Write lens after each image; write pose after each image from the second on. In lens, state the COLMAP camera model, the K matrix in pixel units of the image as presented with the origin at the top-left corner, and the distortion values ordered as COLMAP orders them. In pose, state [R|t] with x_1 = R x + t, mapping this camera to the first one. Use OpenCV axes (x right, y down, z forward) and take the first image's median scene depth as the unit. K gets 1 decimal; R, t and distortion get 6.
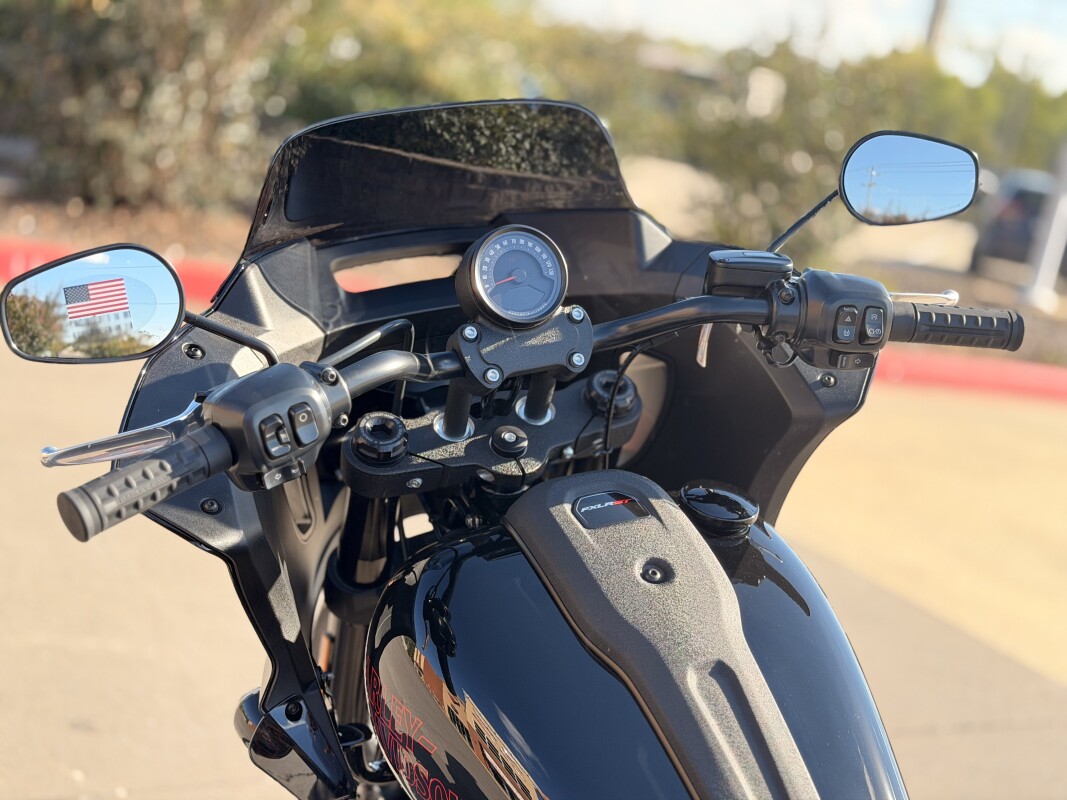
lens RADIAL K [[1467.7, 0, 533.5], [0, 1467.7, 400.0], [0, 0, 1]] dist [0.064057, -0.030486]
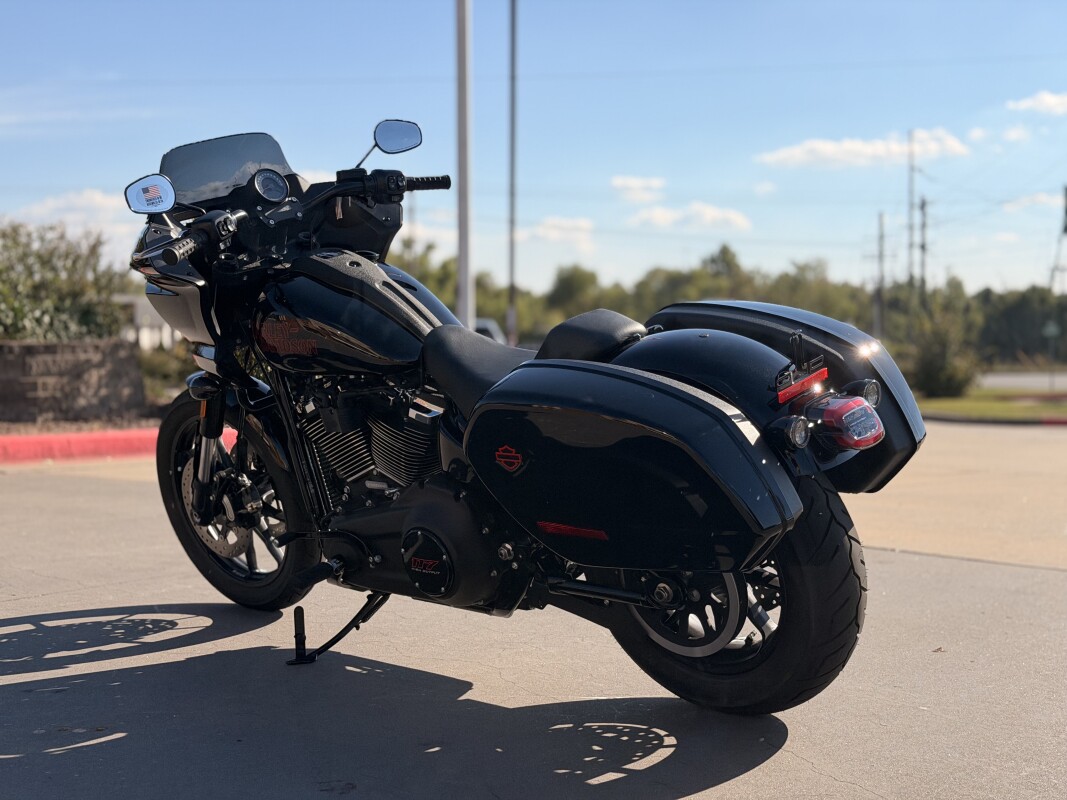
lens RADIAL K [[1467.7, 0, 533.5], [0, 1467.7, 400.0], [0, 0, 1]] dist [0.064057, -0.030486]
pose [[0.915023, -0.208645, 0.345253, -0.576513], [0.249833, 0.965068, -0.078916, 0.617887], [-0.316727, 0.158466, 0.935186, -1.578501]]
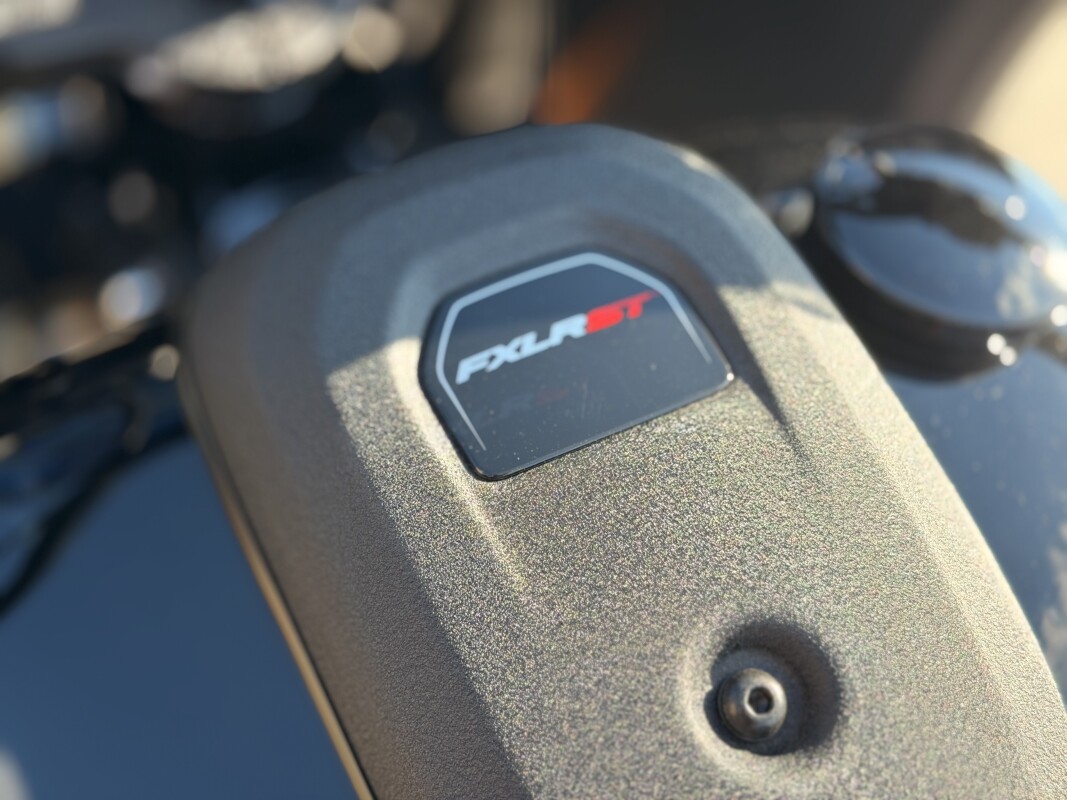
lens RADIAL K [[1467.7, 0, 533.5], [0, 1467.7, 400.0], [0, 0, 1]] dist [0.064057, -0.030486]
pose [[0.998947, -0.030047, 0.034674, 0.034162], [0.012370, 0.904119, 0.427101, -0.025500], [-0.044183, -0.426223, 0.903539, 0.720585]]
